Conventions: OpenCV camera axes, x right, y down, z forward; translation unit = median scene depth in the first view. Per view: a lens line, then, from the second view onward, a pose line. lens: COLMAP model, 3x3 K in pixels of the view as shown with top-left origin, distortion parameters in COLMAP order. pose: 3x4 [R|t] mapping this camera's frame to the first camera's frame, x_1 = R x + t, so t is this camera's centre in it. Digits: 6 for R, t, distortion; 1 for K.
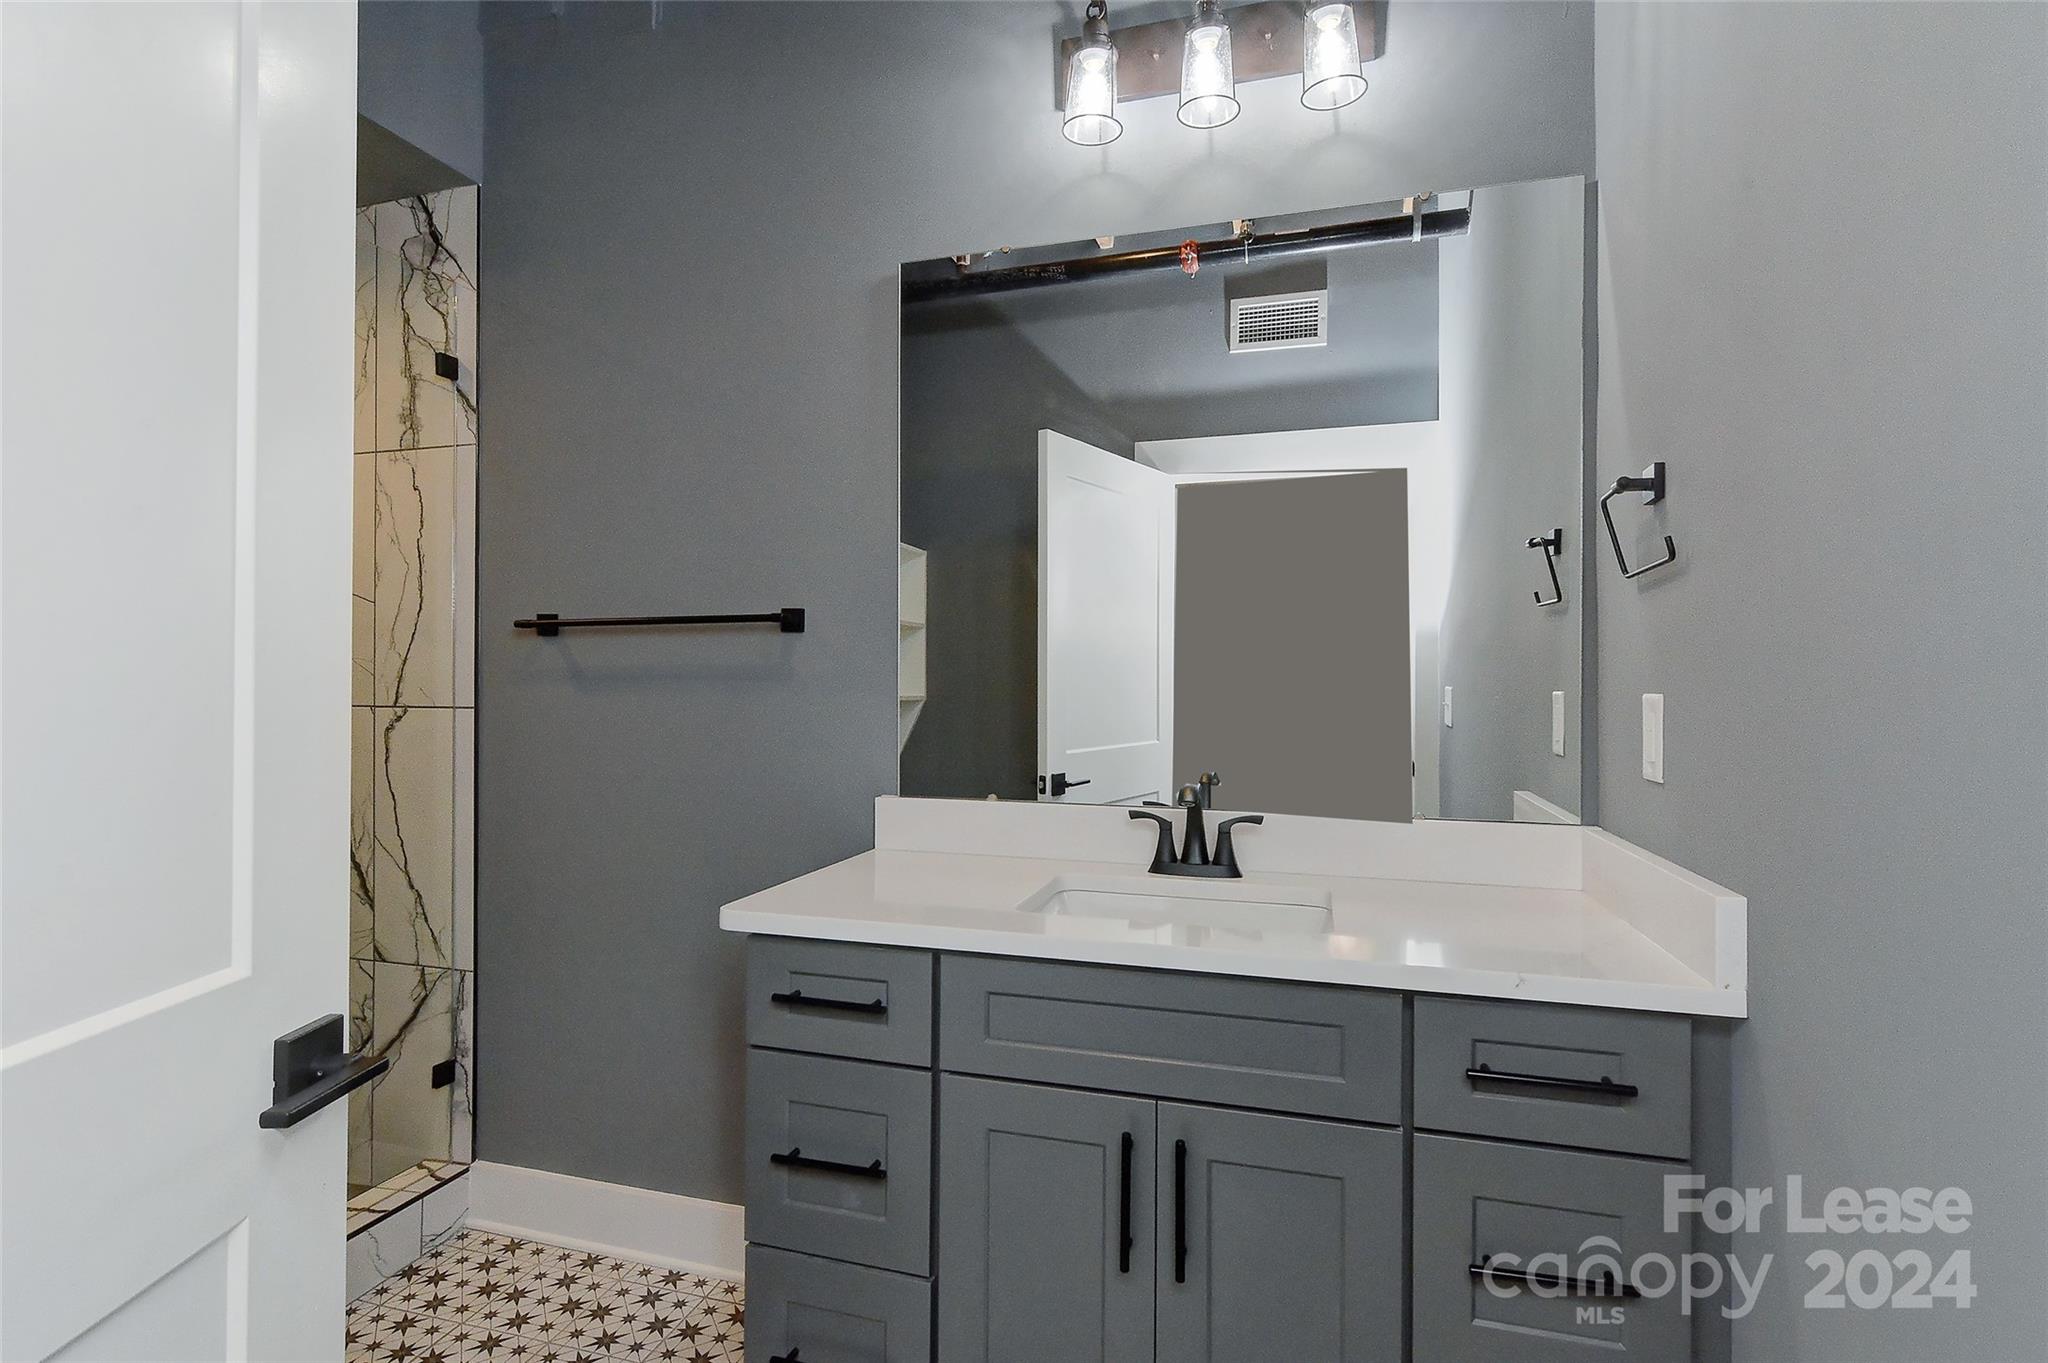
lens RADIAL K [[1018.0, 0, 1024.3], [0, 1018.0, 675.1], [0, 0, 1]] dist [-0.001053, -0.000540]
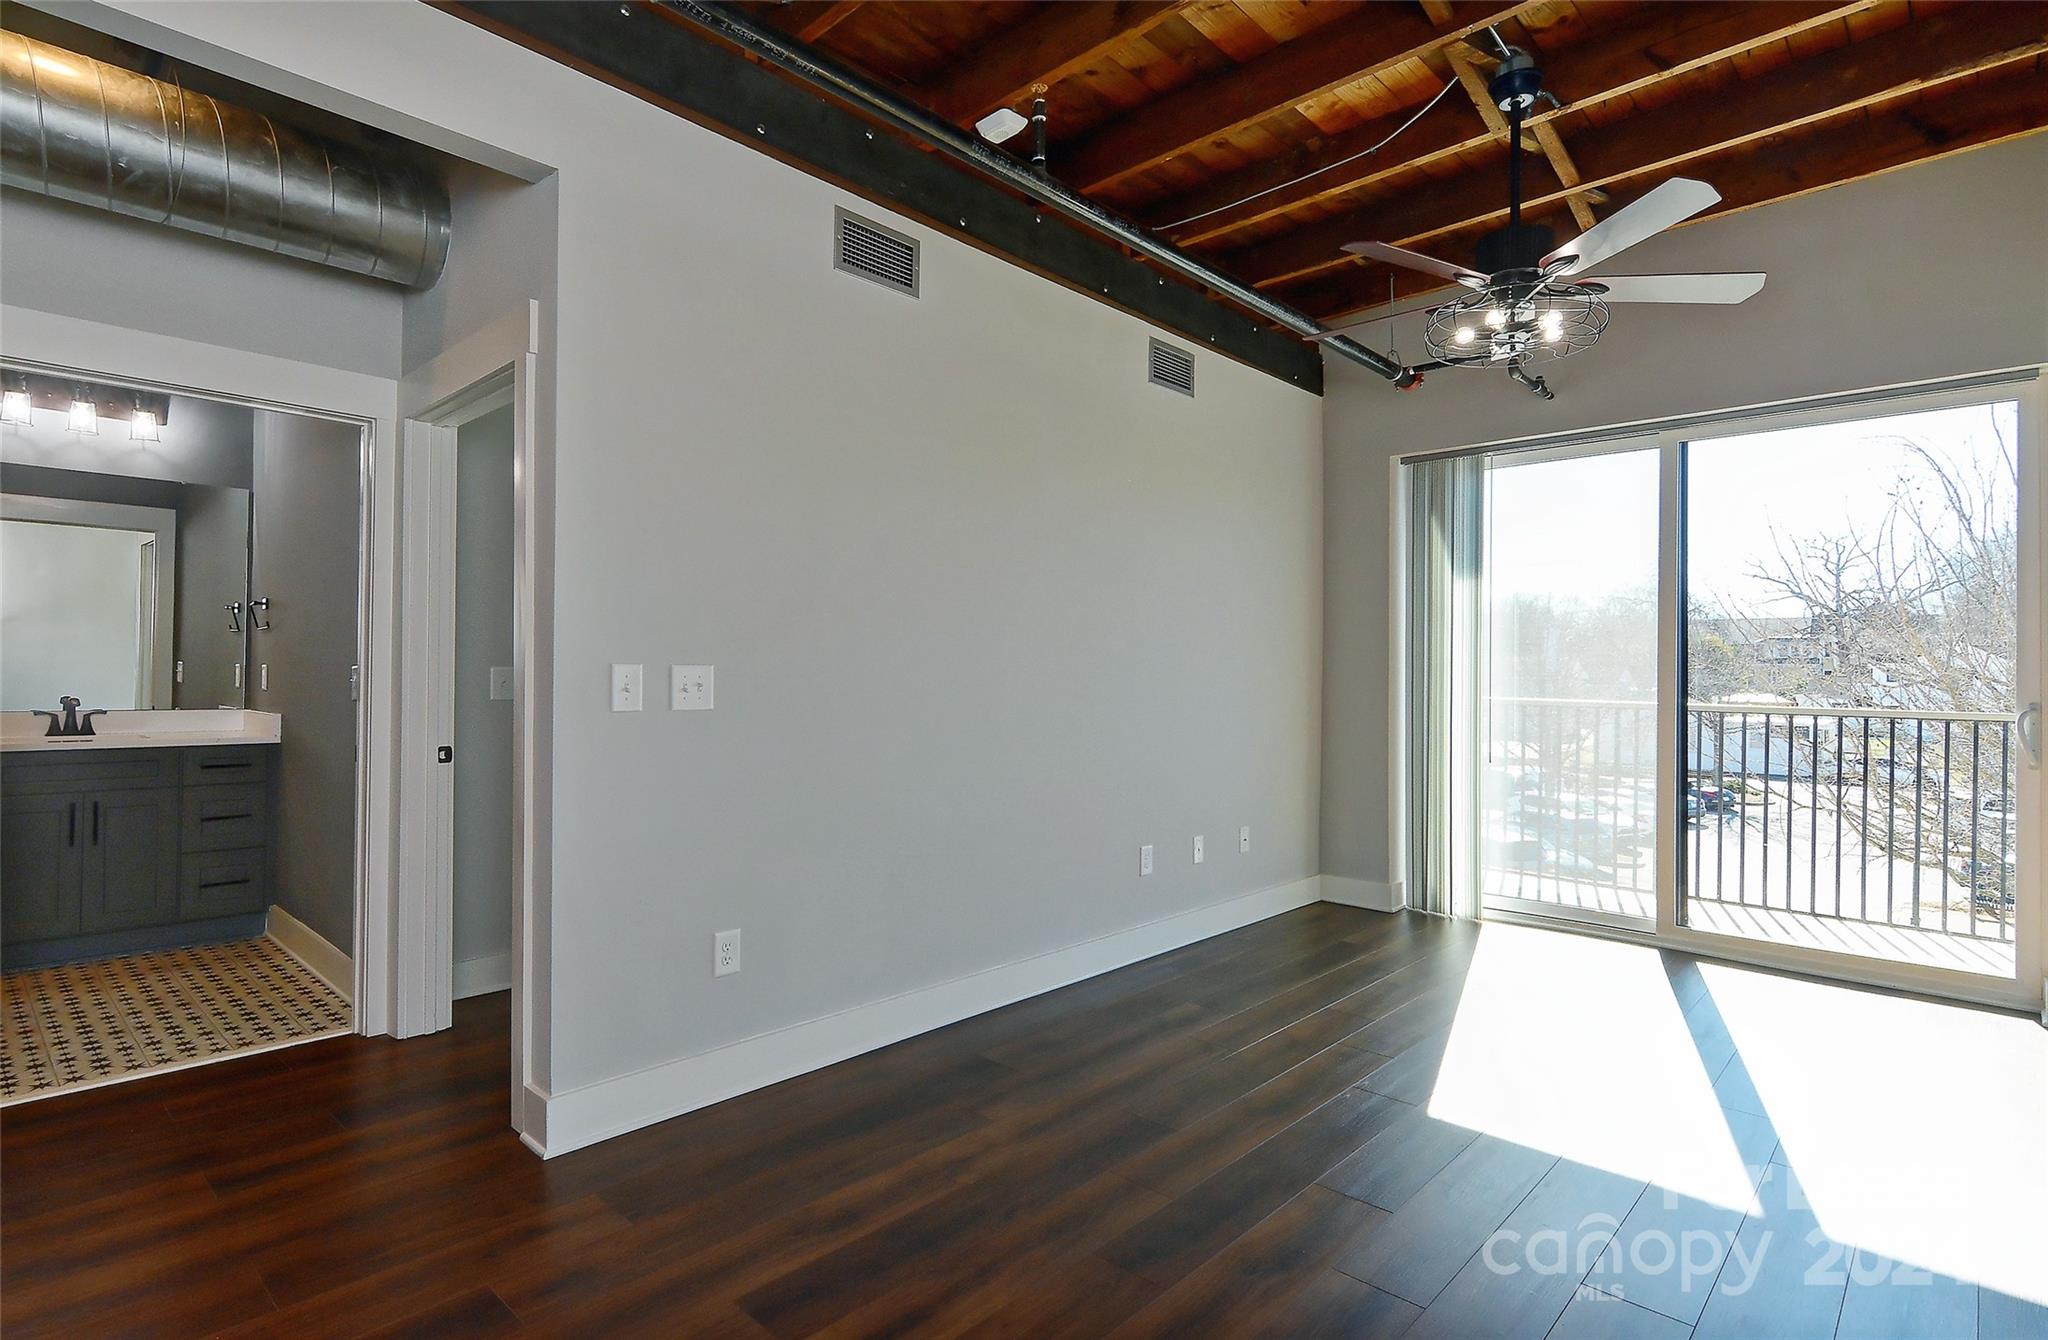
lens RADIAL K [[1008.8, 0, 1024.0], [0, 1008.8, 670.0], [0, 0, 1]] dist [-0.001298, -0.000196]
pose [[0.440852, 0.006836, 0.897554, -1.061388], [-0.015017, 0.999887, -0.000240, -0.001735], [-0.897454, -0.013373, 0.440905, -2.278049]]
